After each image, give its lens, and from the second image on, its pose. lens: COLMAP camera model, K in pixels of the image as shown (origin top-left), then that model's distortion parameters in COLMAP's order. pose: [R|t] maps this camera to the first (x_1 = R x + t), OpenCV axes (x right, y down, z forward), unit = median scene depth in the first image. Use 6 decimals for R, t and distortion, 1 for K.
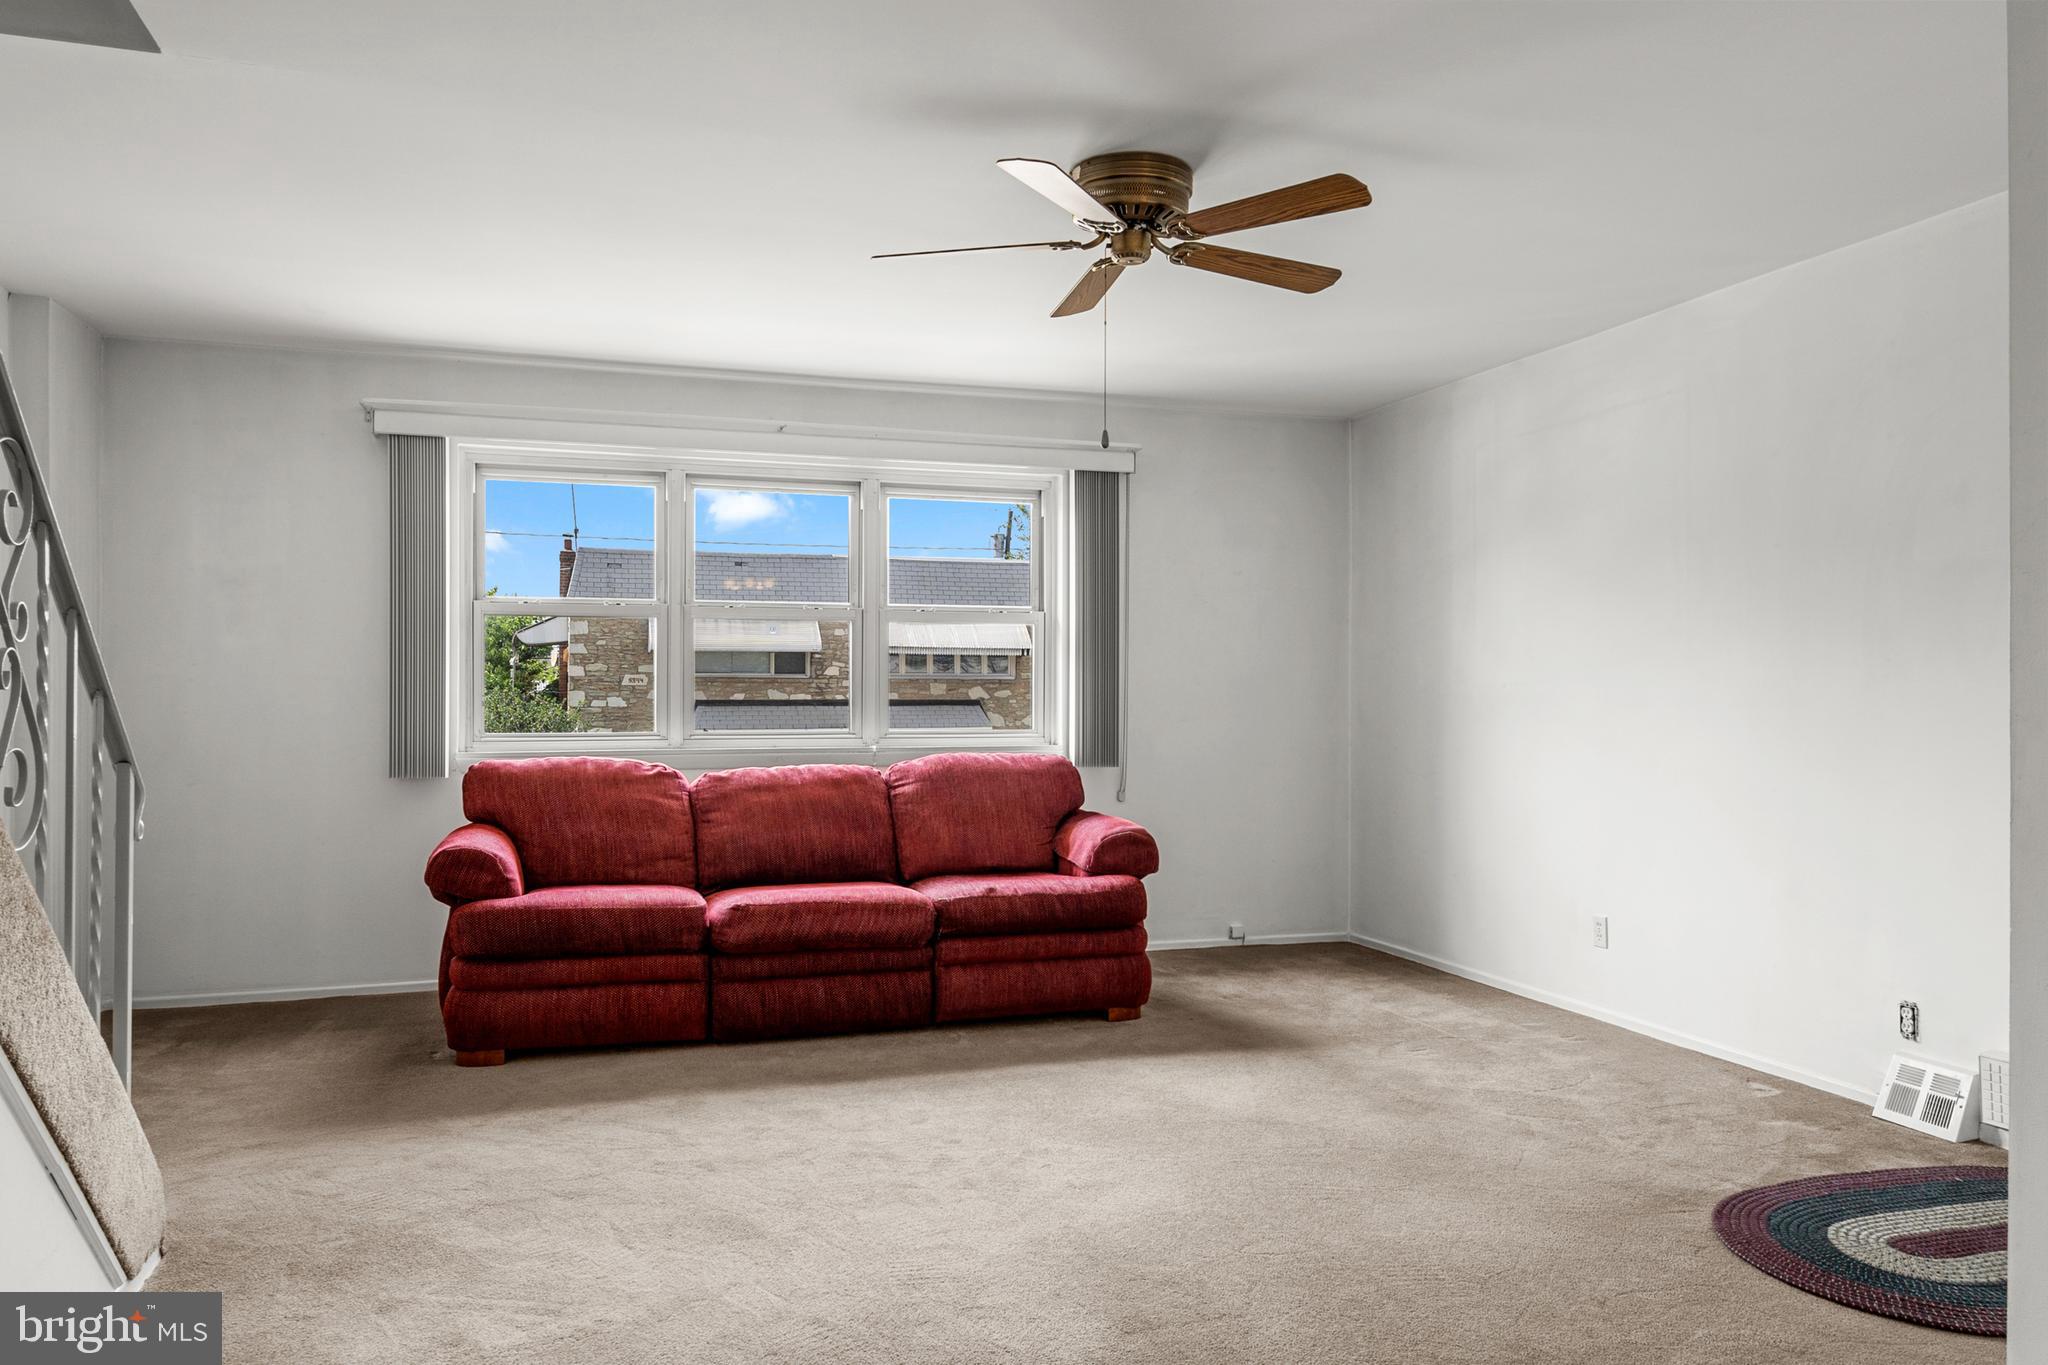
lens RADIAL K [[1432.4, 0, 1024.0], [0, 1432.4, 682.5], [0, 0, 1]] dist [0.001294, 0.000226]
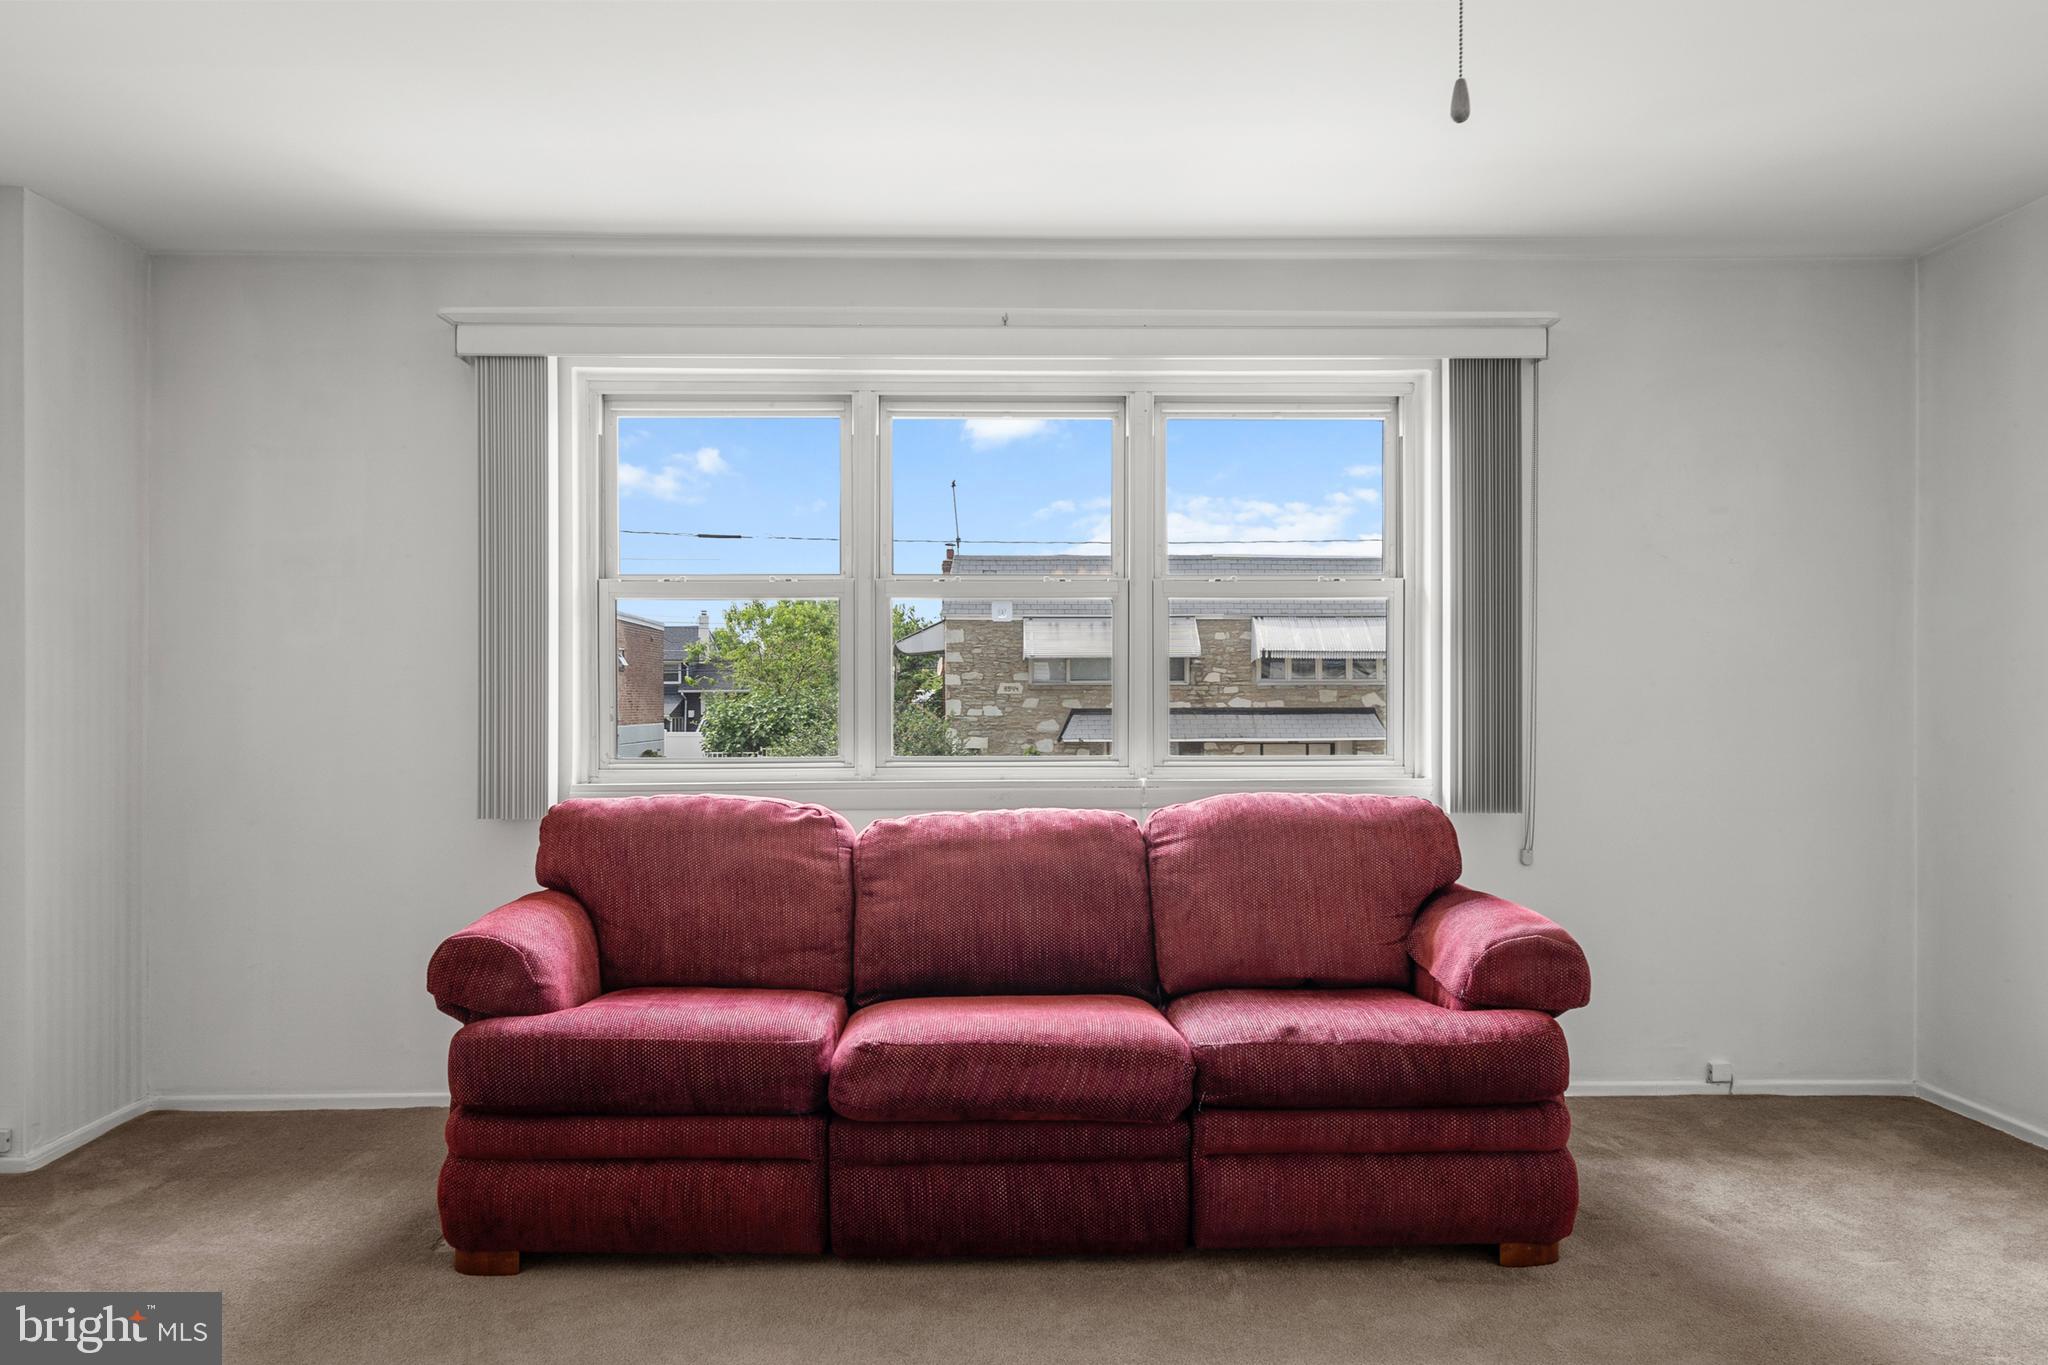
lens RADIAL K [[1411.8, 0, 1024.4], [0, 1411.8, 703.8], [0, 0, 1]] dist [0.003492, -0.002687]
pose [[0.960552, -0.004233, -0.278068, 0.032156], [0.006887, 0.999940, 0.008566, 0.002724], [0.278015, -0.010143, 0.960523, 0.374388]]
